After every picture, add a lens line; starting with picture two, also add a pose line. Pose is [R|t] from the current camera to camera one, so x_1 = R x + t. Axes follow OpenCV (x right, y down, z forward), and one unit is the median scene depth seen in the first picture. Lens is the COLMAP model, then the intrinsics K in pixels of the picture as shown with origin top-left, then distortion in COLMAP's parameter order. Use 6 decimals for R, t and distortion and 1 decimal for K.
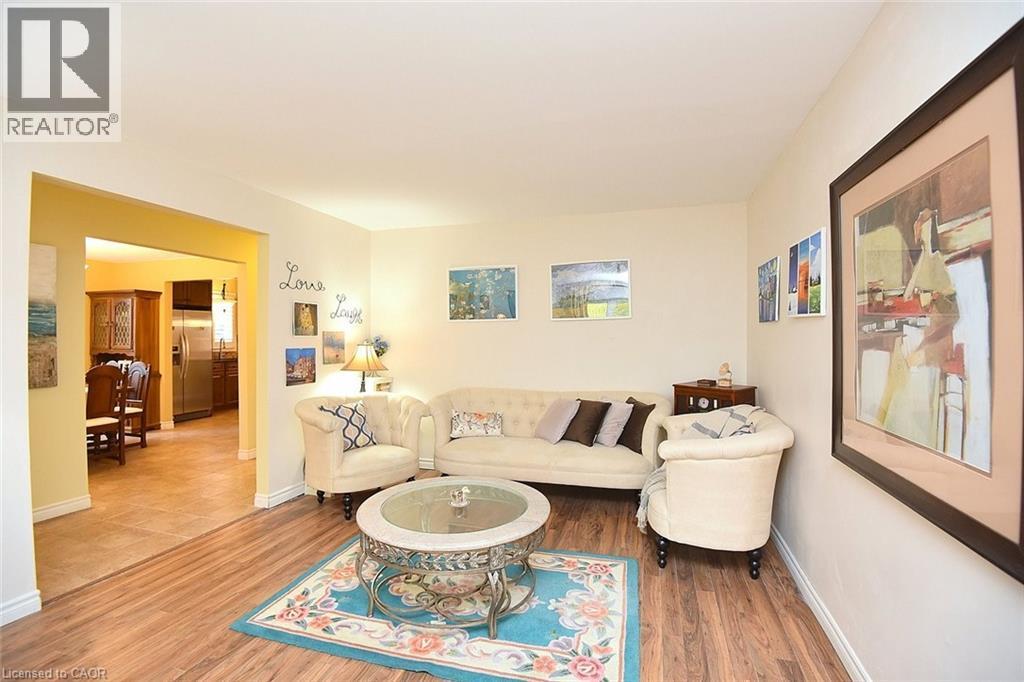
lens RADIAL K [[476.9, 0, 519.8], [0, 476.9, 337.9], [0, 0, 1]] dist [-0.002763, -0.023228]
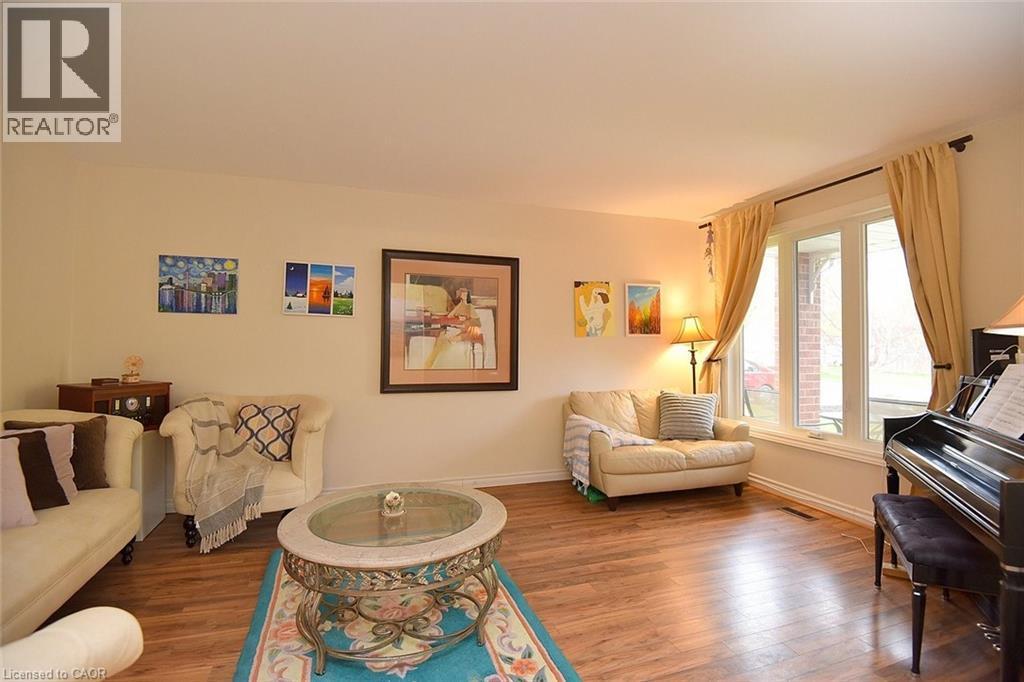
lens RADIAL K [[476.9, 0, 519.8], [0, 476.9, 337.9], [0, 0, 1]] dist [-0.002763, -0.023228]
pose [[-0.571050, 0.014687, 0.820784, -1.183229], [-0.003280, 0.999791, -0.020172, 0.064332], [-0.820909, -0.014211, -0.570883, 1.604847]]
